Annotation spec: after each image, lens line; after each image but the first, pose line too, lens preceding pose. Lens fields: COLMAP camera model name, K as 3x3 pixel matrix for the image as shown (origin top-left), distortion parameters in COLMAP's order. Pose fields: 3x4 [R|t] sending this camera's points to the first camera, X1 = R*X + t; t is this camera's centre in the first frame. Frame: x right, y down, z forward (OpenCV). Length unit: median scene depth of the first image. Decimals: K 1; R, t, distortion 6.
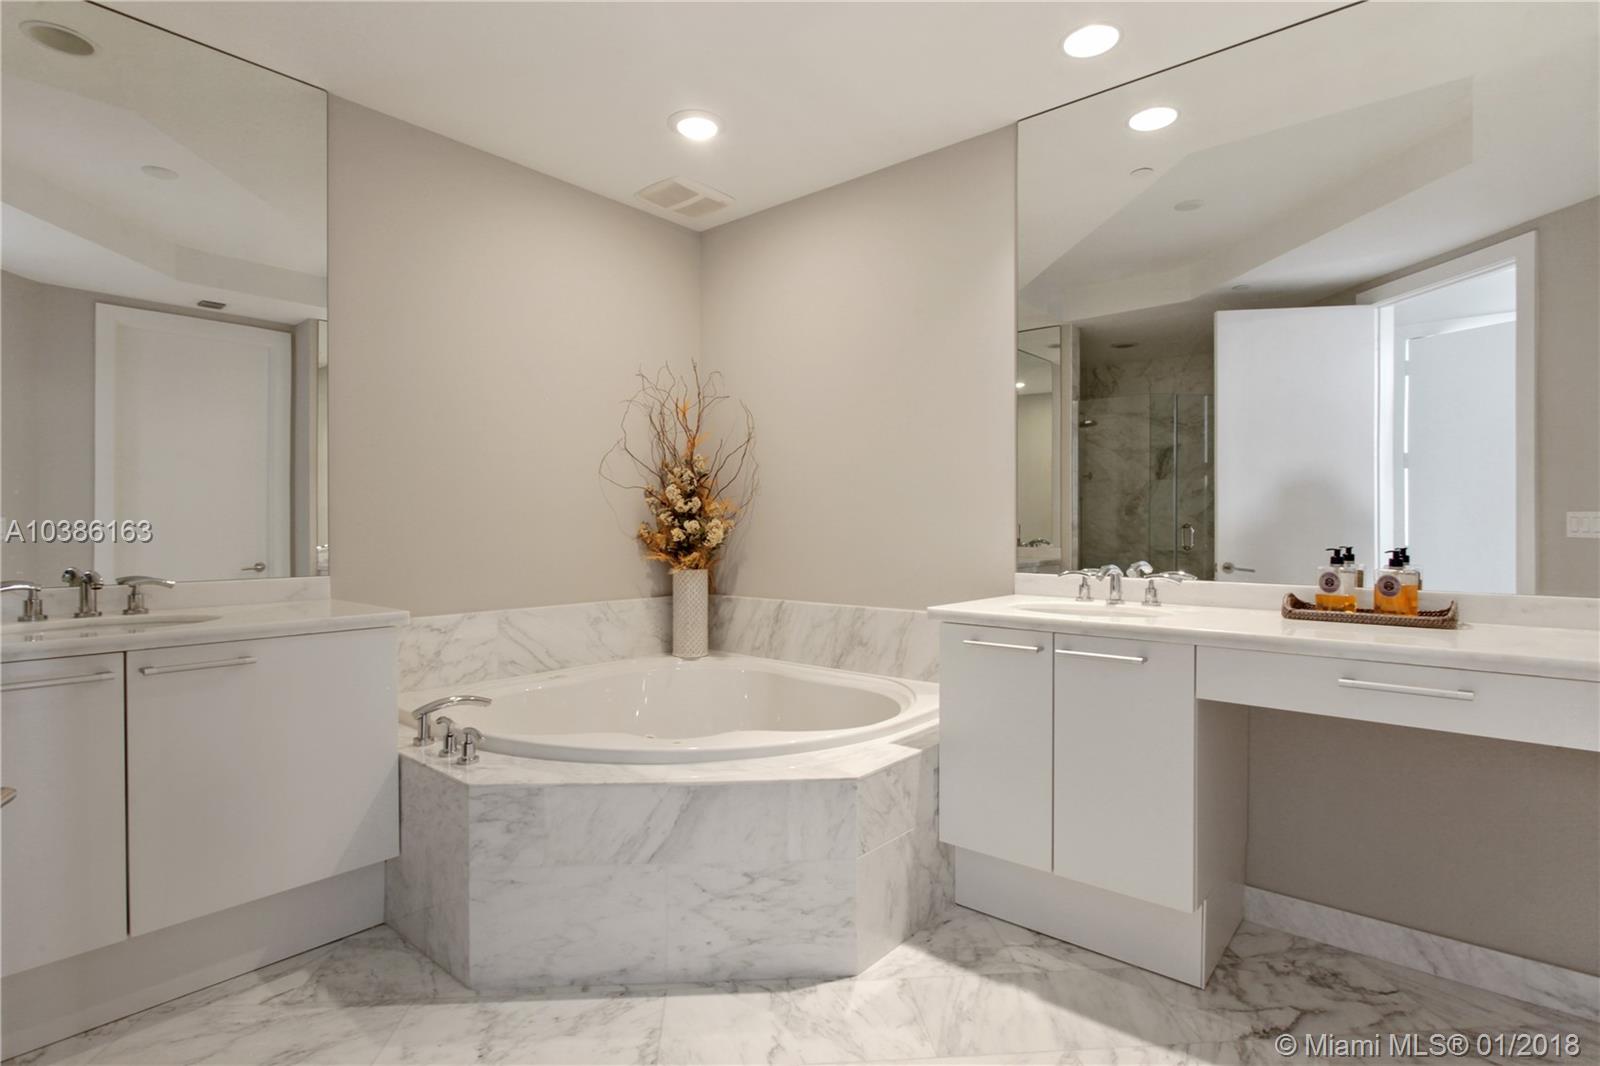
lens RADIAL K [[824.9, 0, 802.0], [0, 824.9, 531.4], [0, 0, 1]] dist [-0.013583, 0.016986]
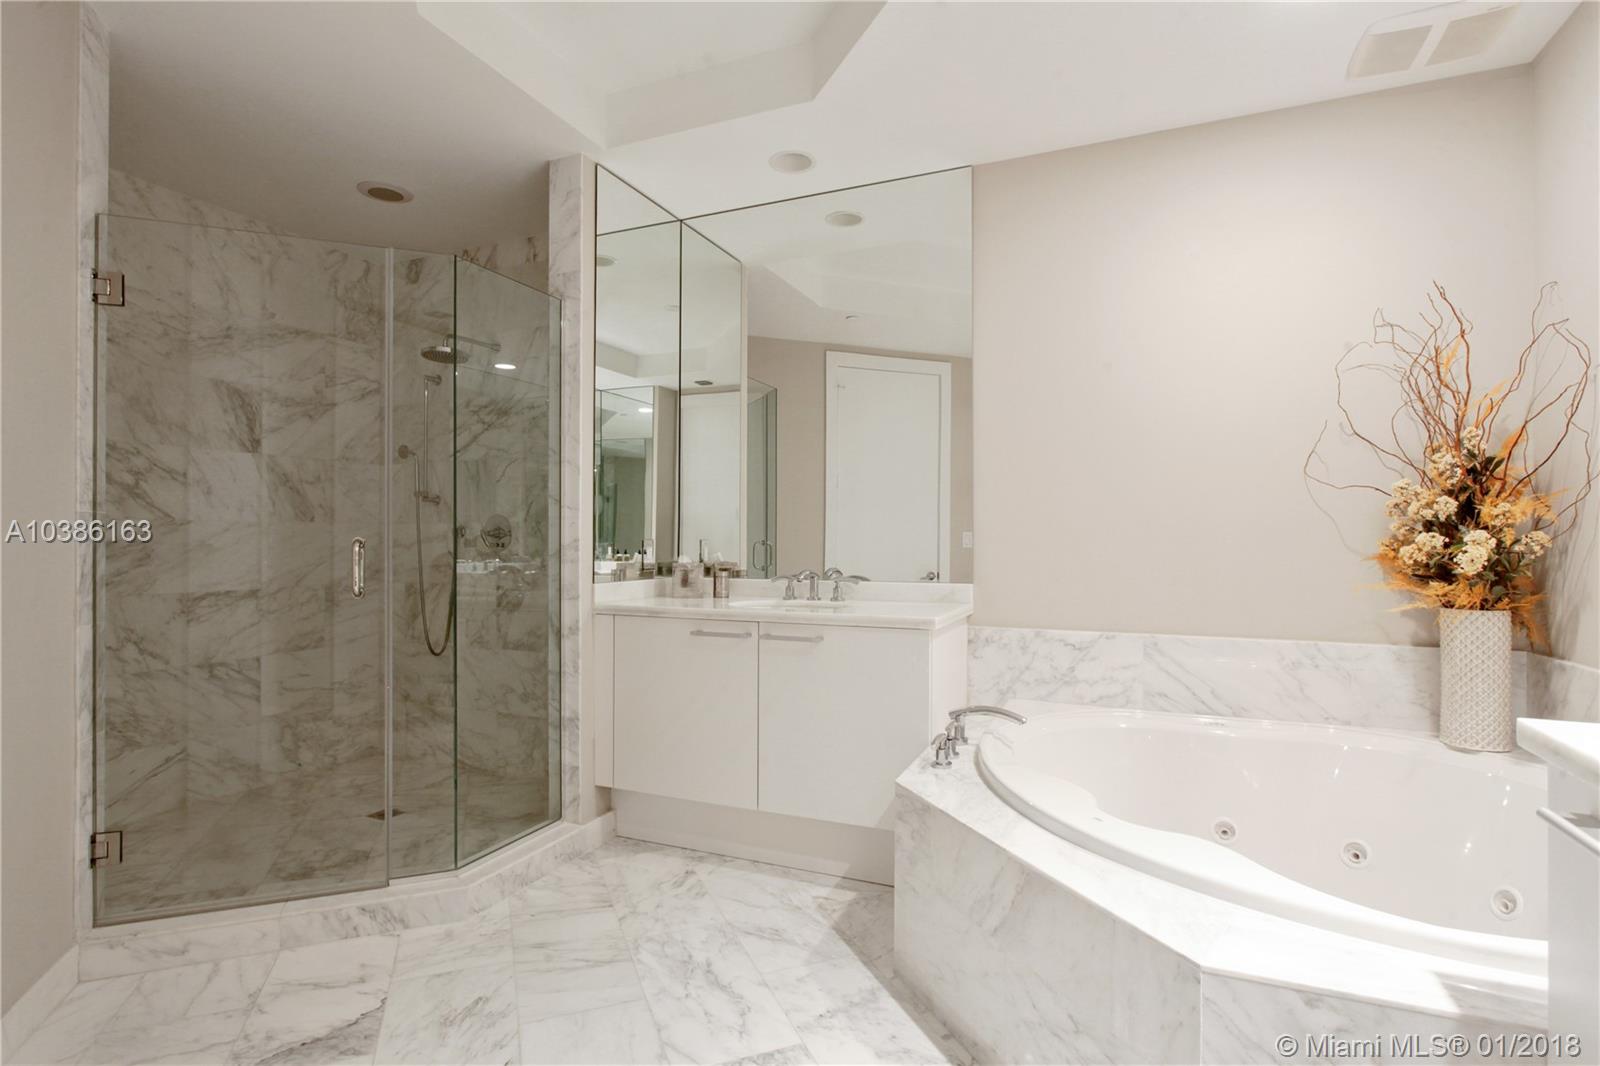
lens RADIAL K [[824.9, 0, 801.6], [0, 824.9, 533.5], [0, 0, 1]] dist [-0.013583, 0.016986]
pose [[0.268151, -0.003177, -0.963372, 0.430352], [-0.006486, 0.999966, -0.005102, -0.007780], [0.963355, 0.007616, 0.268121, 0.422286]]
